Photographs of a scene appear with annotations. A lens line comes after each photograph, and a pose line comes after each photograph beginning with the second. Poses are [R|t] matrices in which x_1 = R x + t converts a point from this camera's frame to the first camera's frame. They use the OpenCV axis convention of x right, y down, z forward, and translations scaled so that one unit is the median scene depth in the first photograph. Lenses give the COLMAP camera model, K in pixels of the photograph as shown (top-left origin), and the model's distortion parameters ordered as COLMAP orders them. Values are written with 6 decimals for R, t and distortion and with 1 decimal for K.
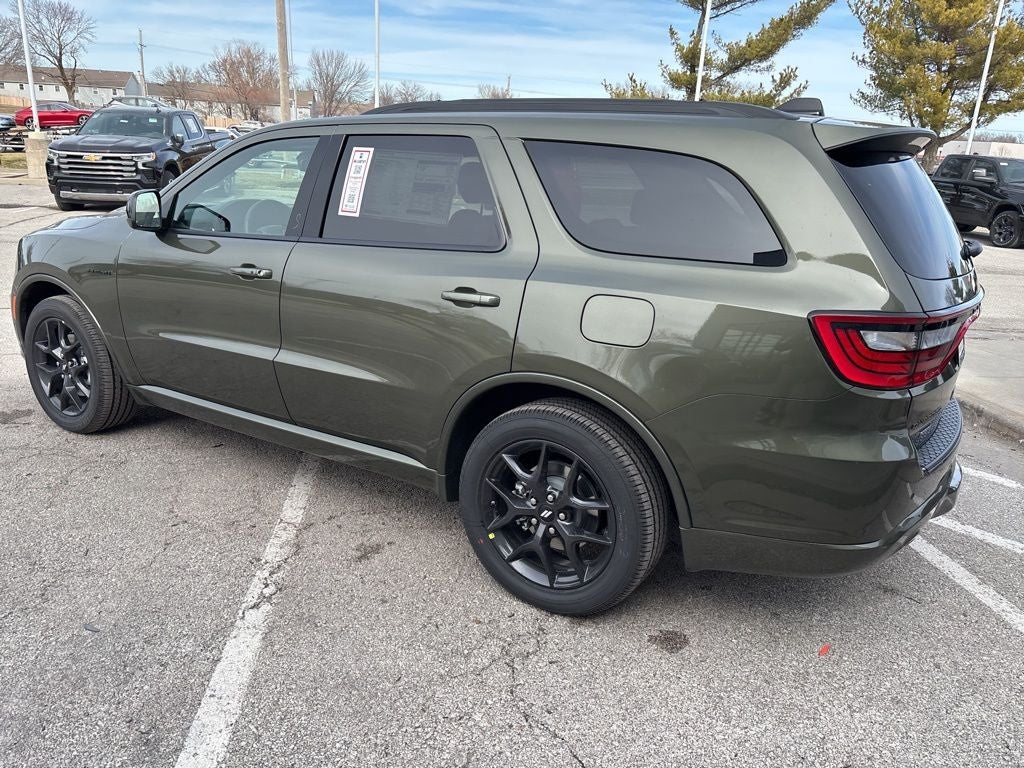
lens RADIAL K [[772.9, 0, 506.5], [0, 772.9, 384.5], [0, 0, 1]] dist [0.048621, -0.057788]
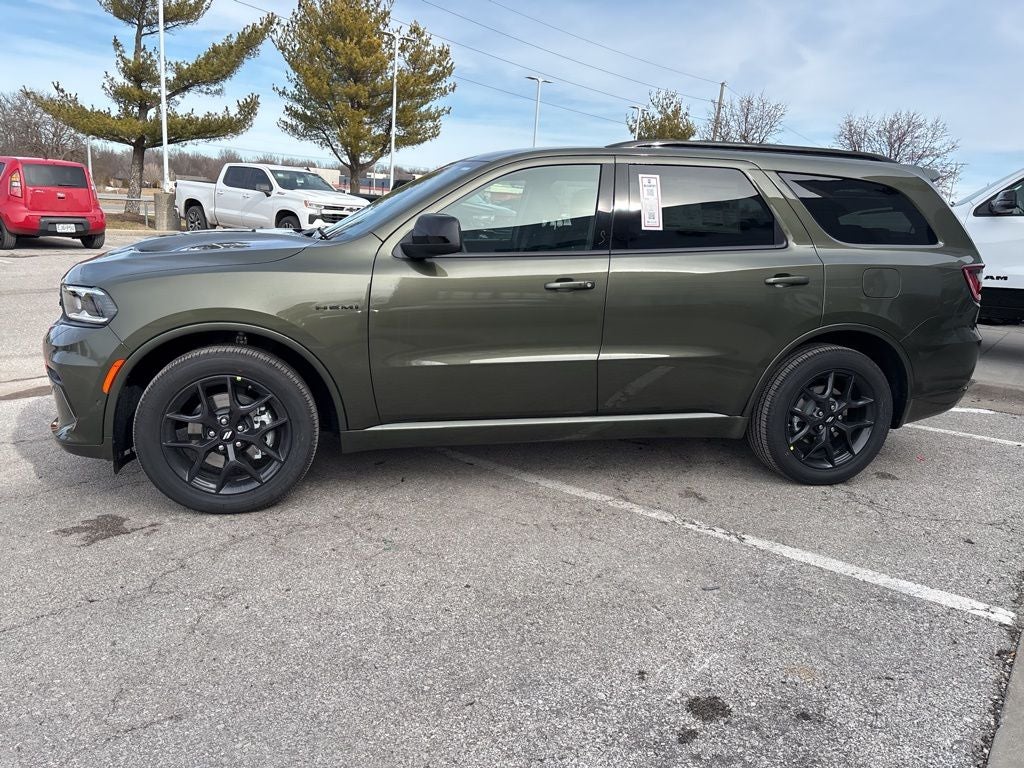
lens RADIAL K [[772.9, 0, 506.8], [0, 772.9, 384.0], [0, 0, 1]] dist [0.048621, -0.057788]
pose [[0.700127, -0.171097, 0.693215, -1.261277], [0.188224, 0.980750, 0.051964, -0.085364], [-0.688762, 0.094099, 0.718855, 0.299309]]
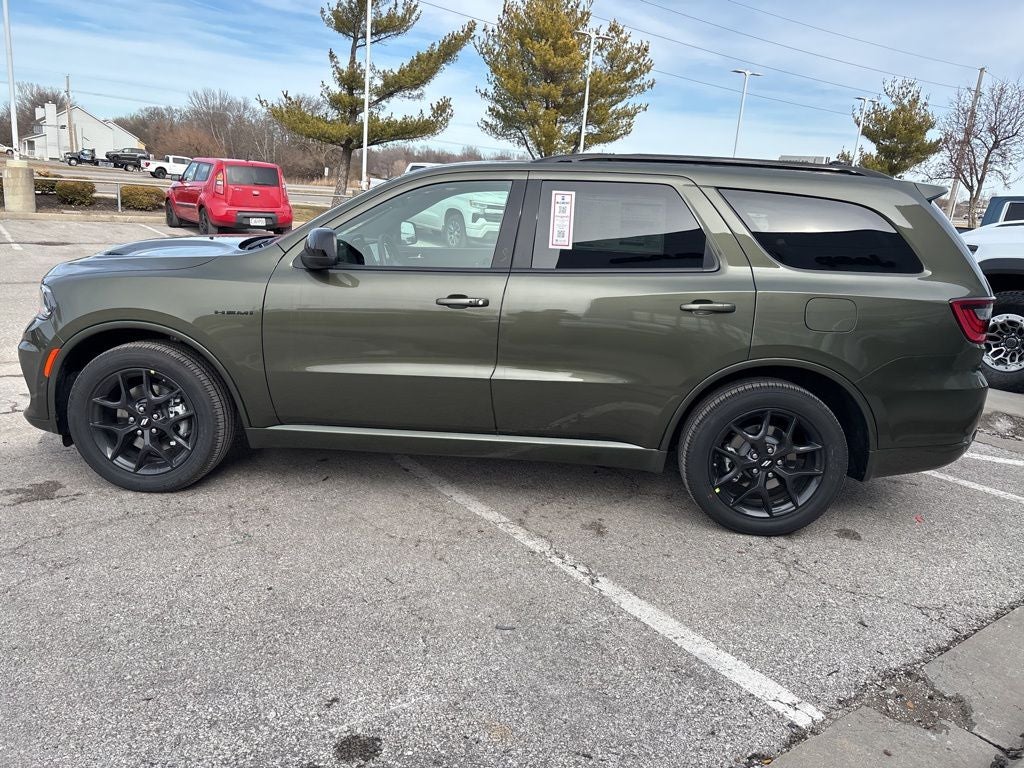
lens RADIAL K [[772.9, 0, 506.1], [0, 772.9, 370.9], [0, 0, 1]] dist [0.048621, -0.057788]
pose [[0.873731, -0.106145, 0.474687, -0.859599], [0.121033, 0.992648, -0.000811, -0.040643], [-0.471111, 0.058162, 0.880154, 0.009067]]
